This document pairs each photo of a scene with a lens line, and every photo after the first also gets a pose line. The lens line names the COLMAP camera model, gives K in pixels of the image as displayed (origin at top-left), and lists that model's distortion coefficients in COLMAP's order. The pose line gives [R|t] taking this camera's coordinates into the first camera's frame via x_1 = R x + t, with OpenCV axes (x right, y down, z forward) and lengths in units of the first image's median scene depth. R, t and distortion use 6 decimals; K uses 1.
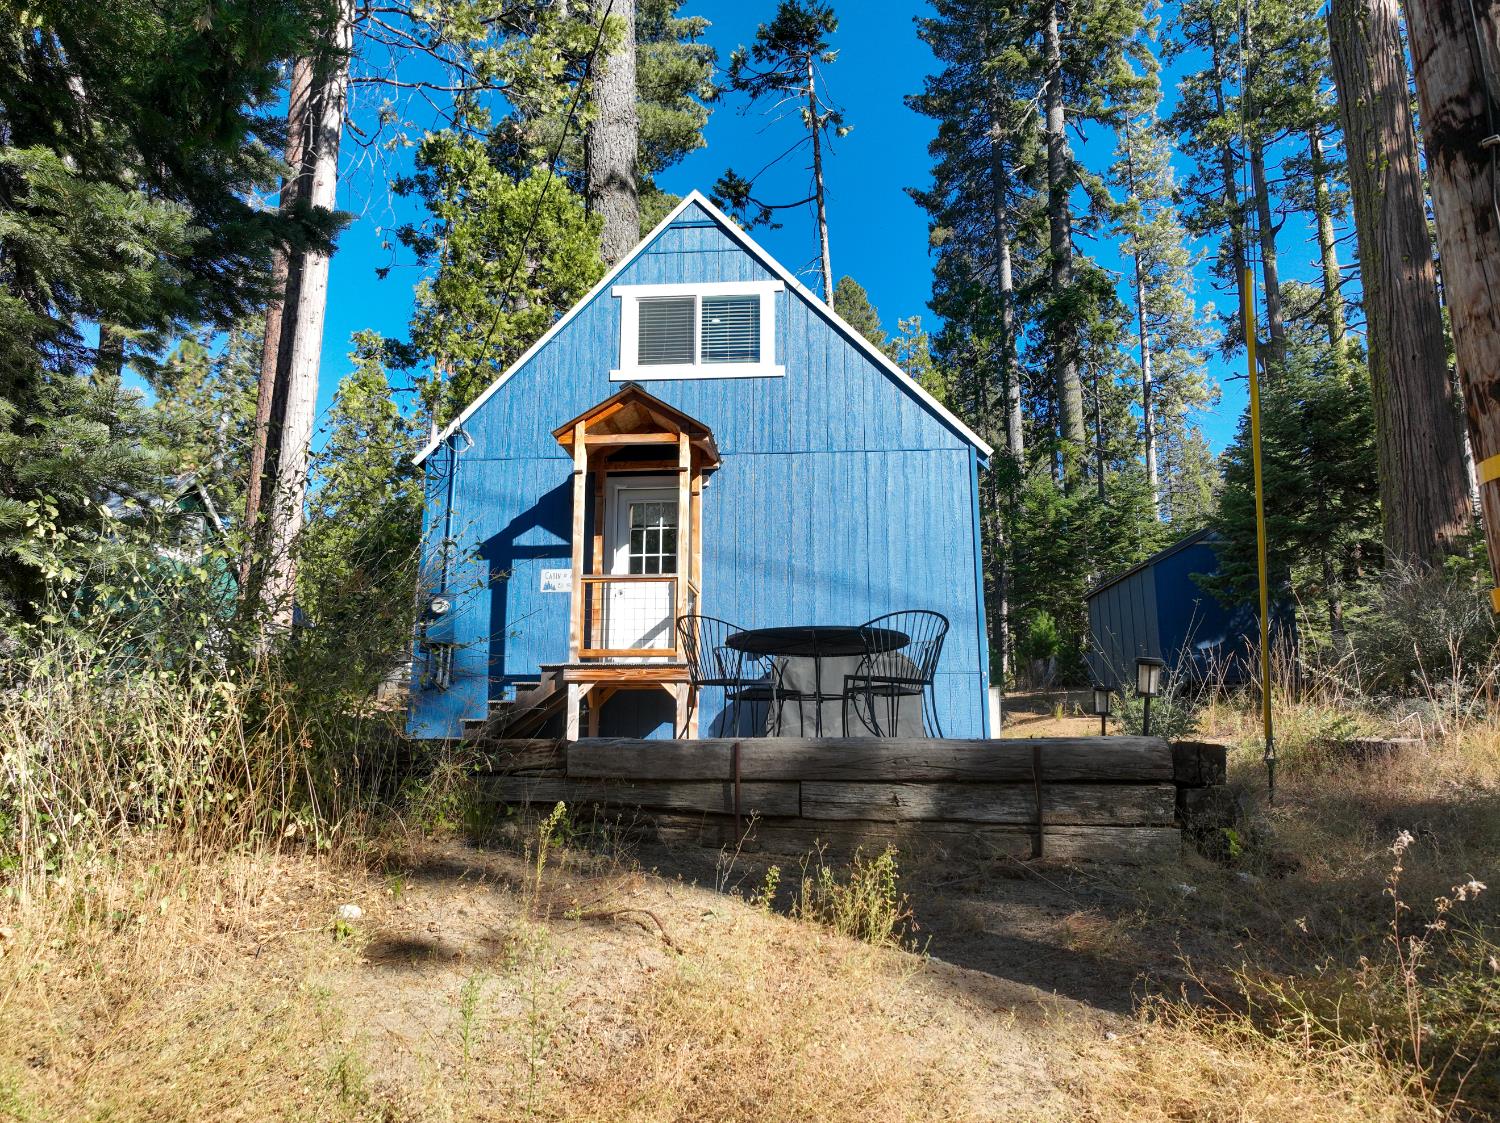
lens RADIAL K [[1060.0, 0, 750.0], [0, 1060.0, 561.5], [0, 0, 1]] dist [0.002481, 0.013498]
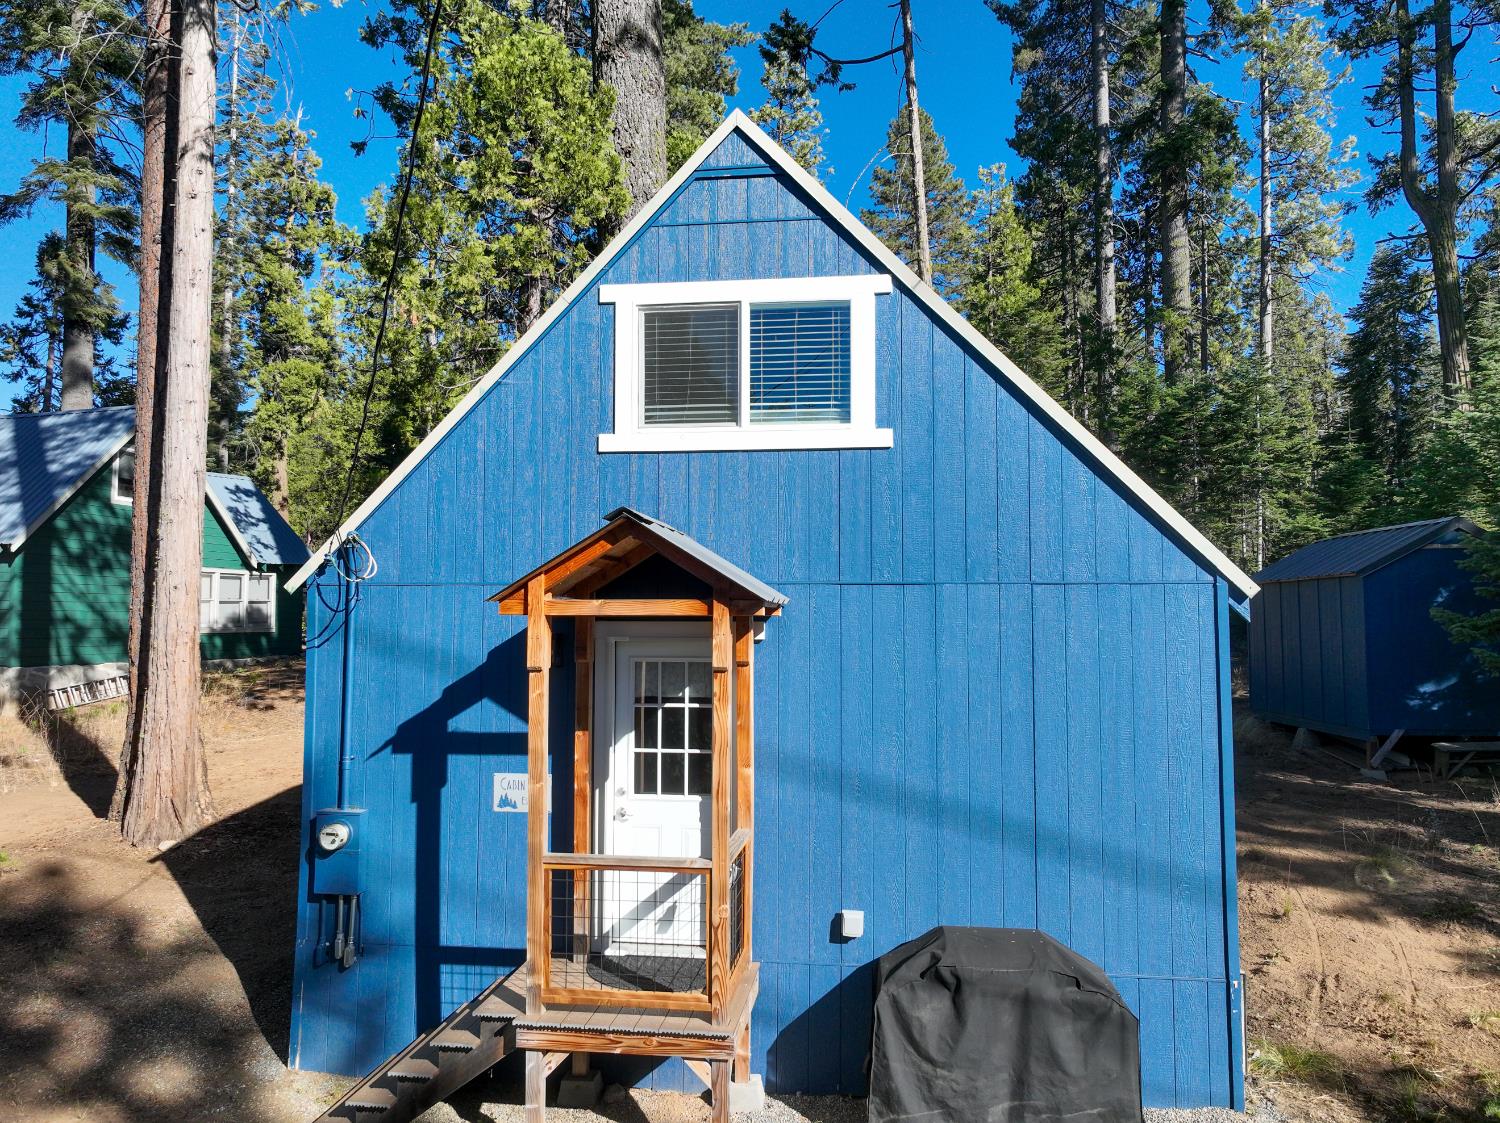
lens RADIAL K [[1060.0, 0, 750.0], [0, 1060.0, 561.5], [0, 0, 1]] dist [0.002481, 0.013498]
pose [[0.998814, -0.001611, -0.048658, -0.007250], [0.009042, 0.988201, 0.152894, -0.084087], [0.047838, -0.153153, 0.987044, 0.168972]]
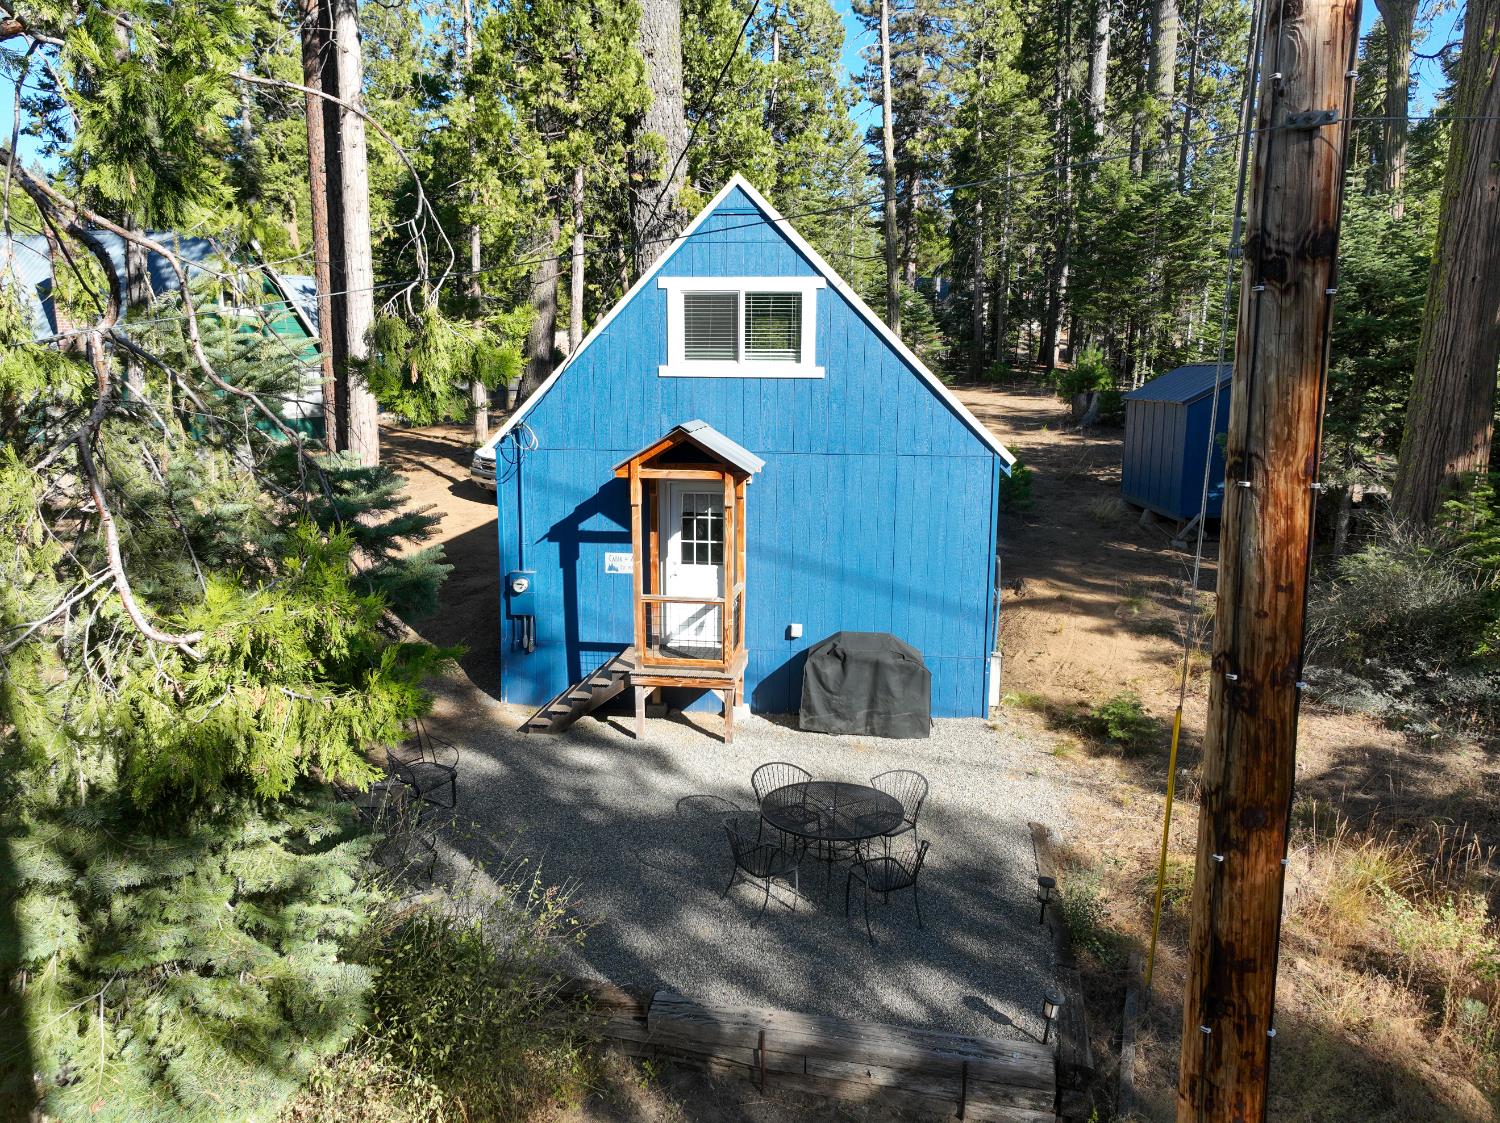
lens RADIAL K [[1059.5, 0, 750.0], [0, 1059.5, 561.5], [0, 0, 1]] dist [0.008183, 0.008217]
pose [[0.998804, 0.015285, -0.046451, 0.004611], [0.003508, 0.925047, 0.379837, -0.168398], [0.048775, -0.379545, 0.923887, -0.018975]]
